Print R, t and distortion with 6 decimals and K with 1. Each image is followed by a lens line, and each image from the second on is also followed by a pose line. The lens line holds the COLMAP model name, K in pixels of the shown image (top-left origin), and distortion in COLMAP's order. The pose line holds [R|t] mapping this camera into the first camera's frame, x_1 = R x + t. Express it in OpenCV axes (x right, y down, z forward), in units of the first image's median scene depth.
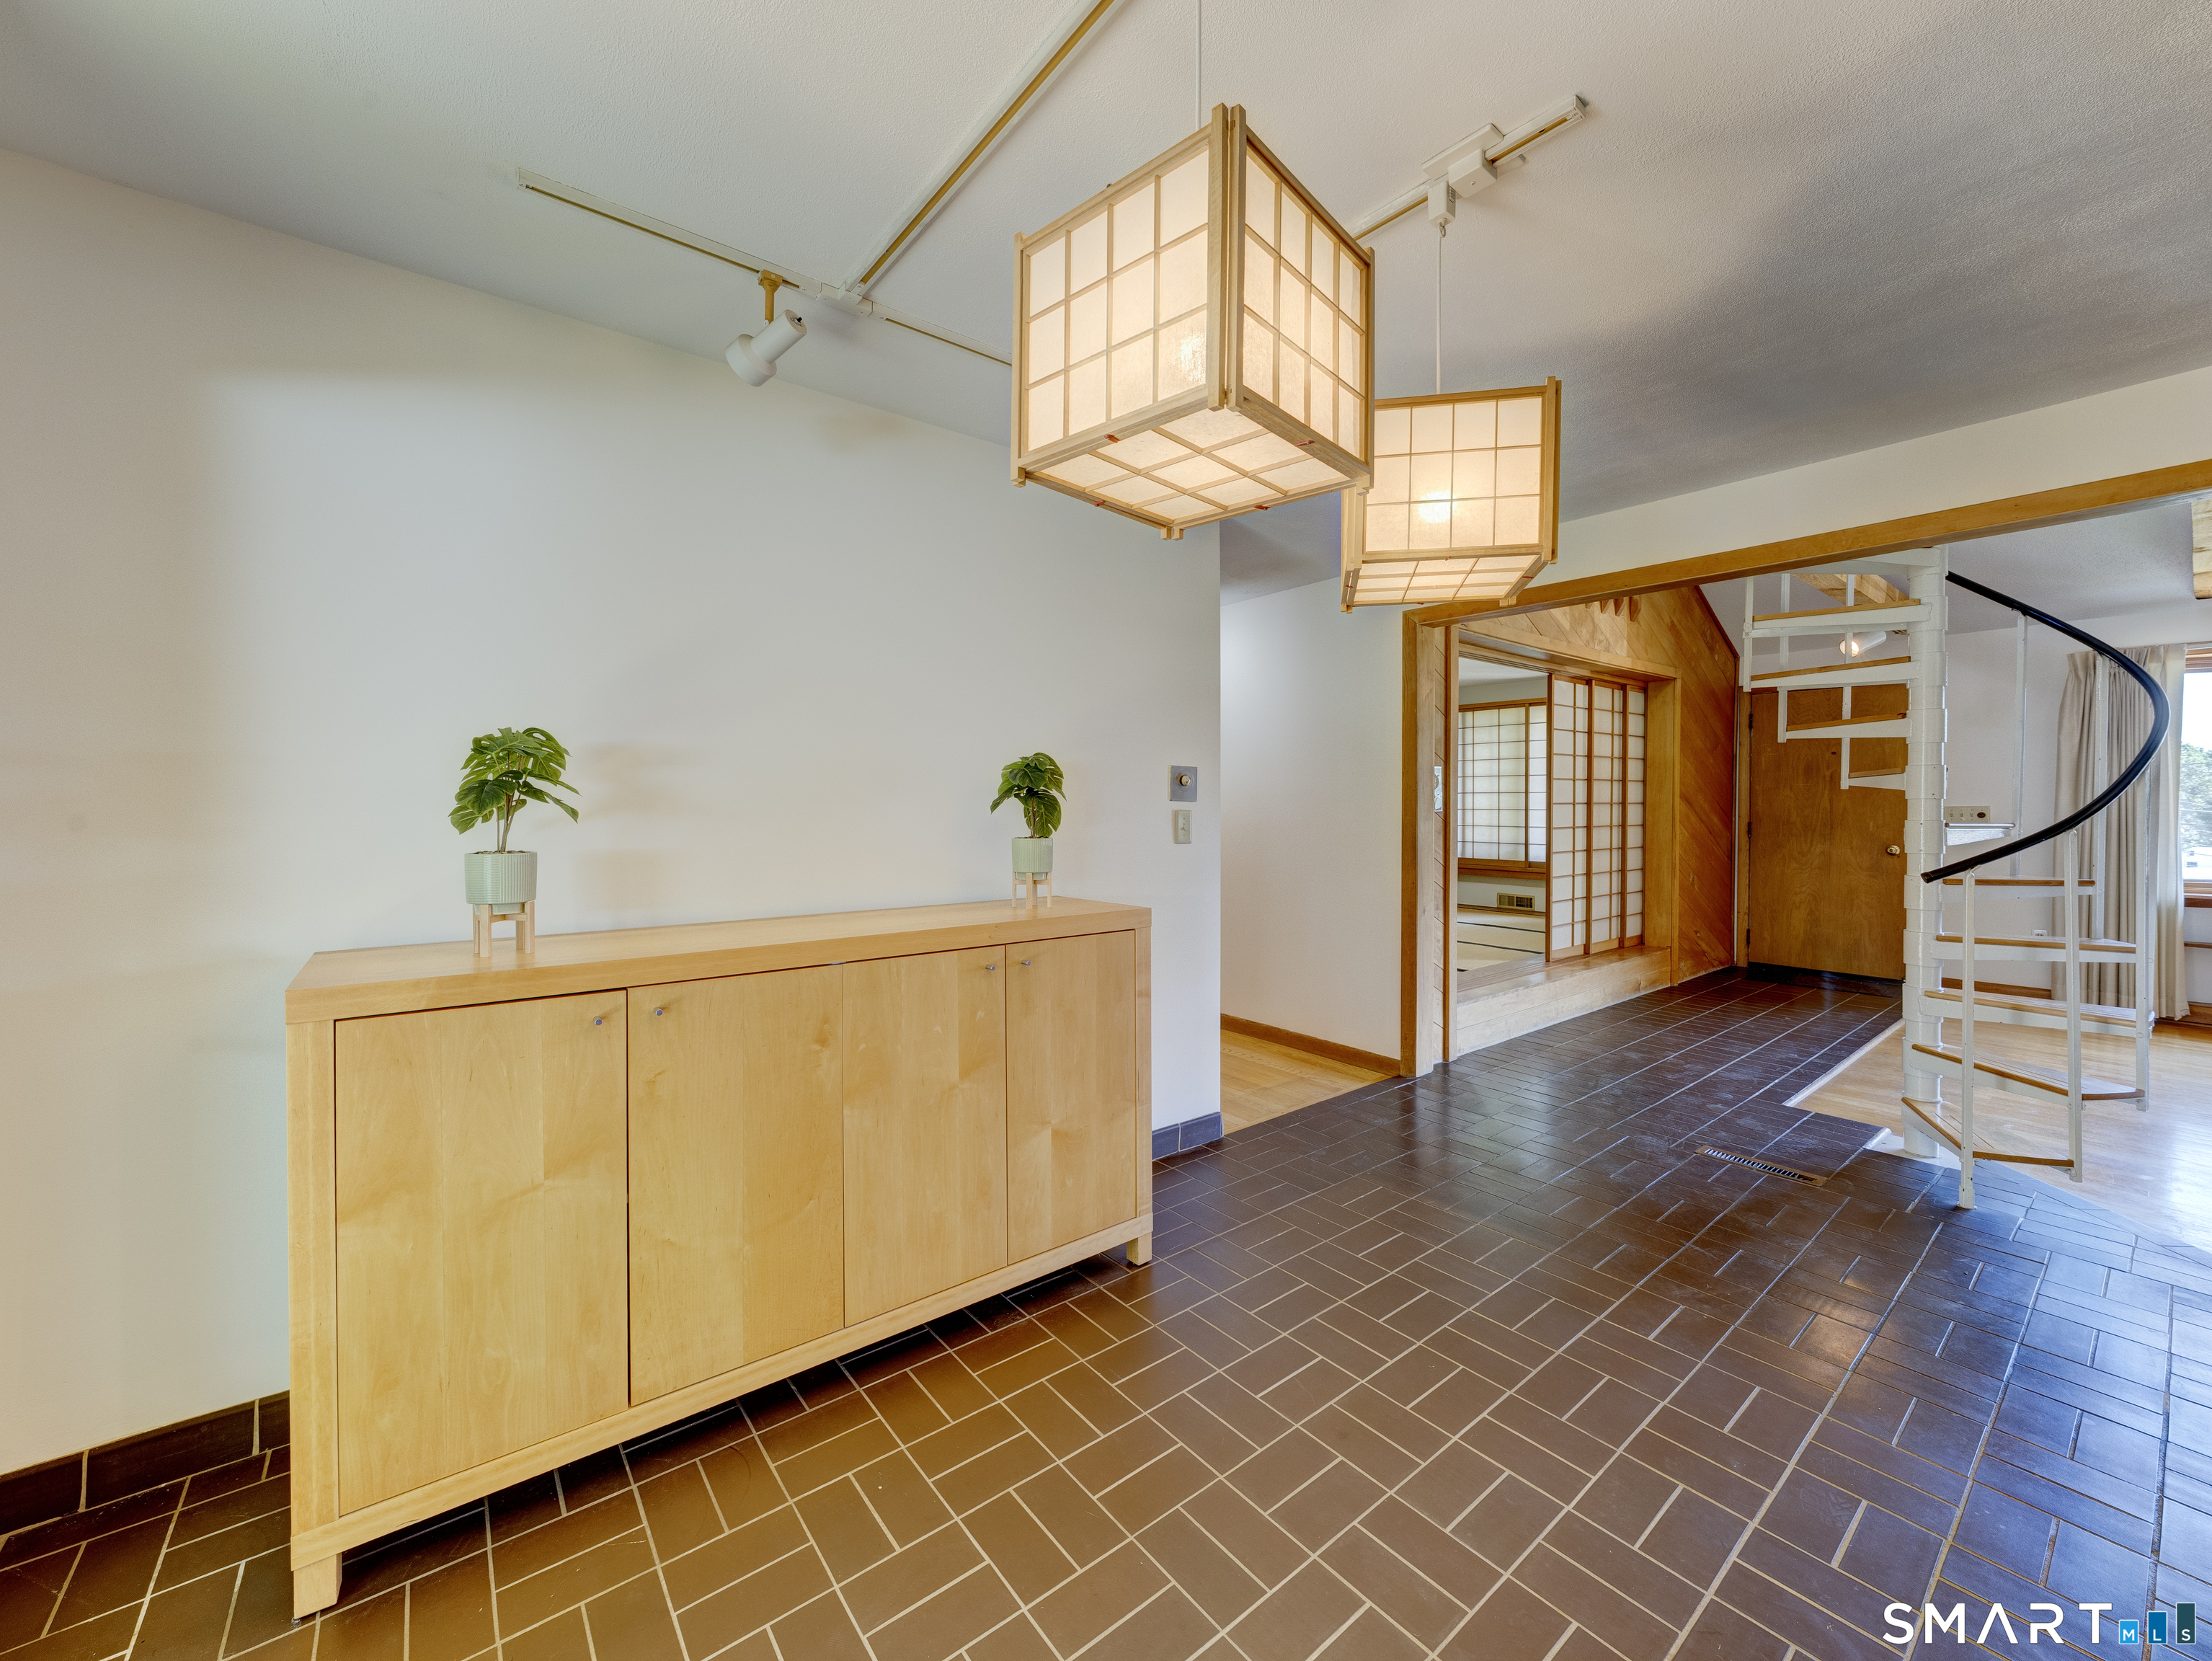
lens RADIAL K [[871.8, 0, 1147.9], [0, 871.8, 812.1], [0, 0, 1]] dist [-0.002520, -0.000156]
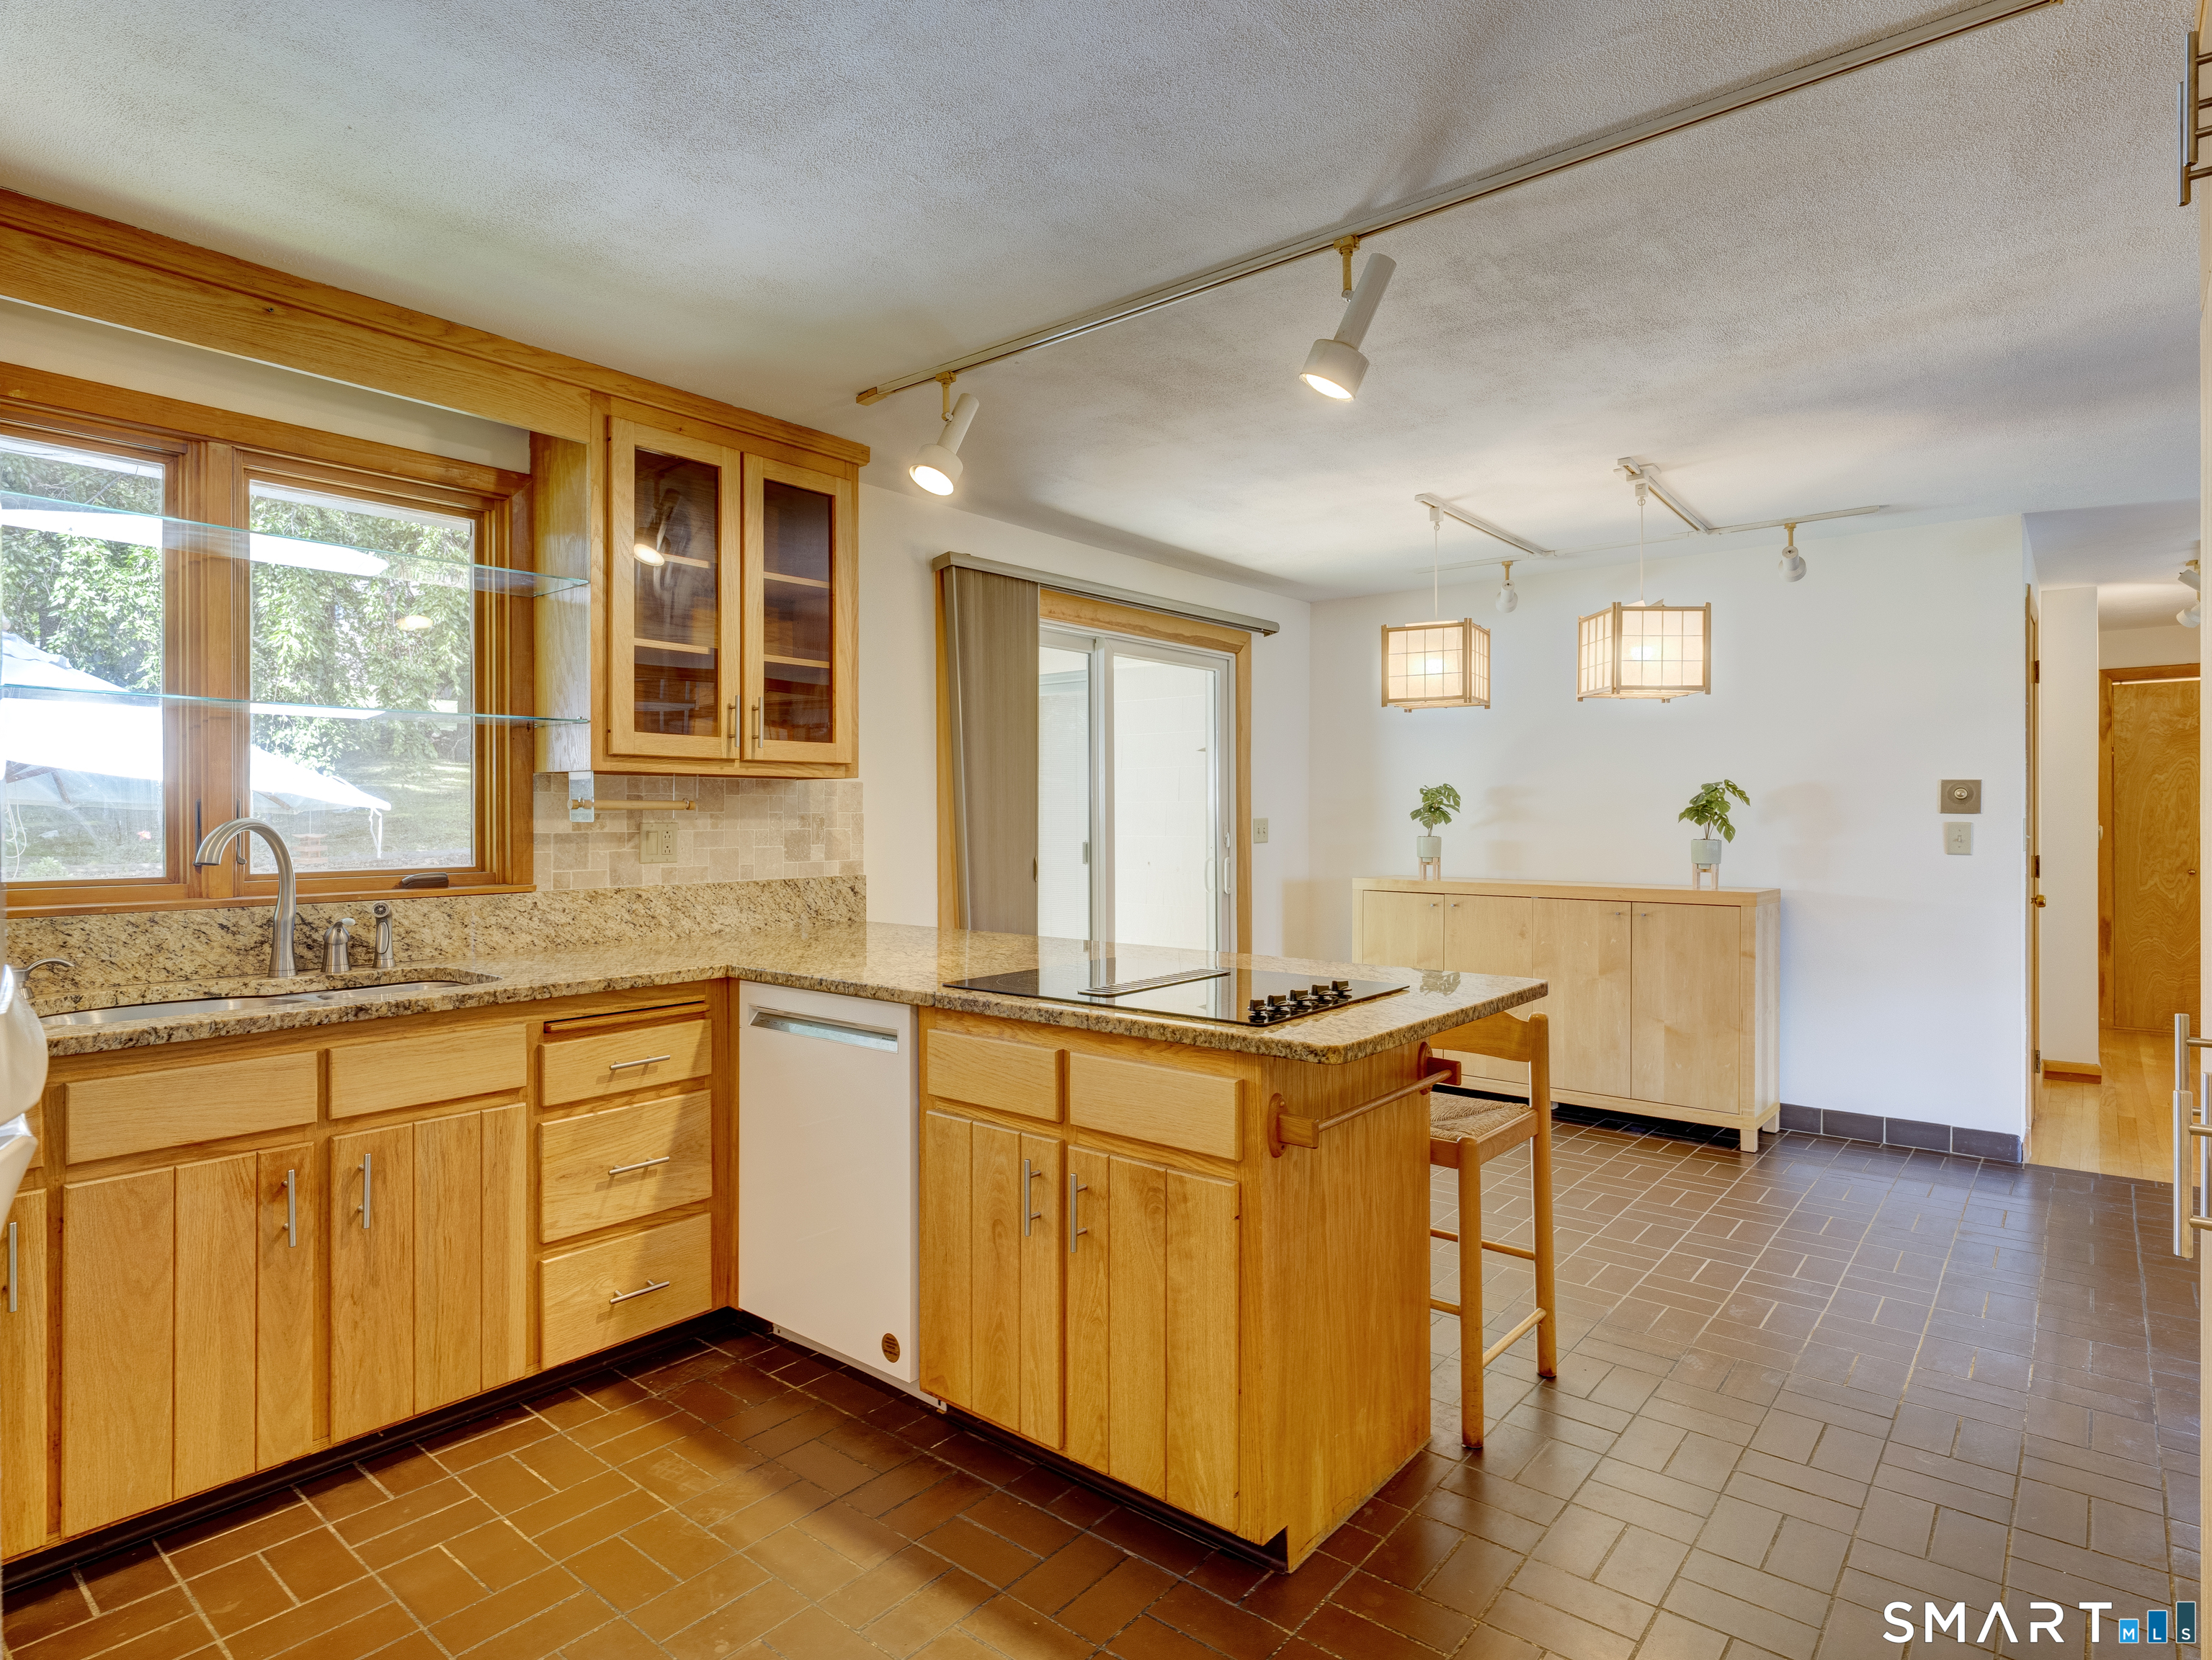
lens RADIAL K [[1192.3, 0, 1137.1], [0, 1192.3, 823.4], [0, 0, 1]] dist [0.001804, 0.000561]
pose [[0.203366, 0.004292, -0.979093, 1.768690], [-0.011640, 0.999930, 0.001965, 0.008894], [0.979033, 0.010997, 0.203402, -0.355365]]
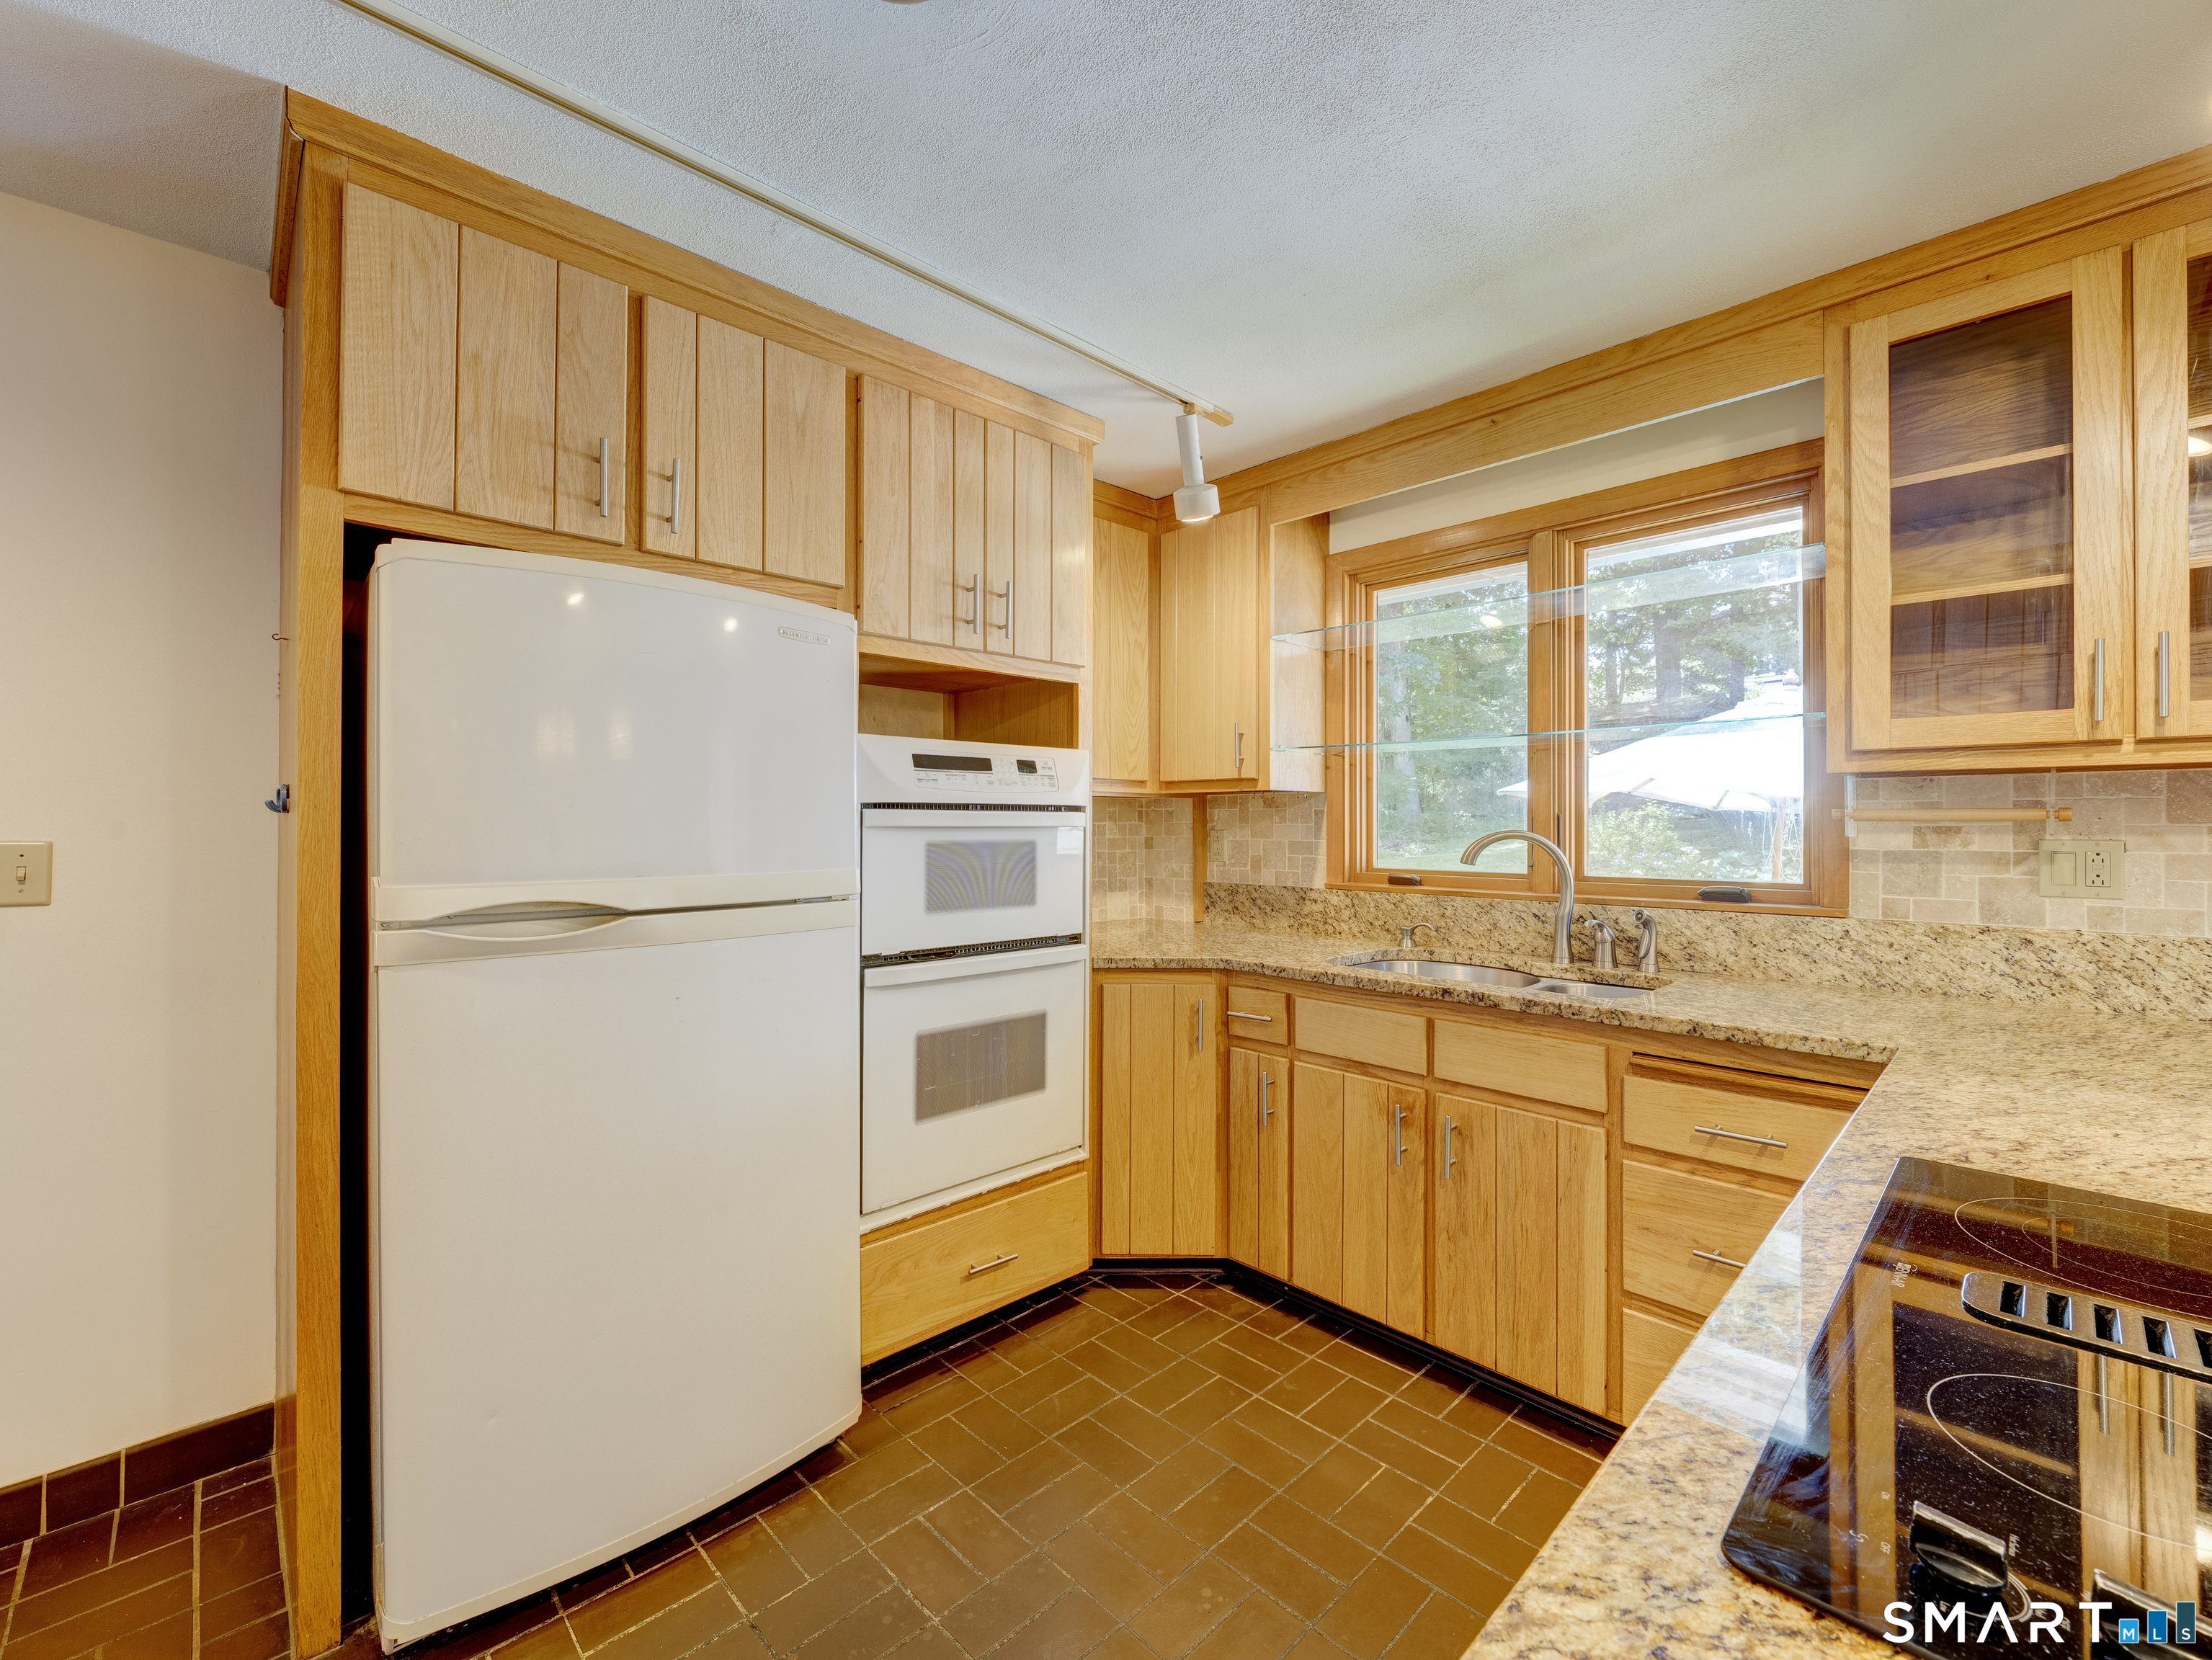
lens RADIAL K [[937.6, 0, 1106.4], [0, 937.6, 820.9], [0, 0, 1]] dist [-0.002476, -0.000261]
pose [[-0.997095, -0.004072, -0.076053, 1.074028], [-0.004763, 0.999949, 0.008906, -0.001587], [0.076013, 0.009243, -0.997064, 0.107000]]
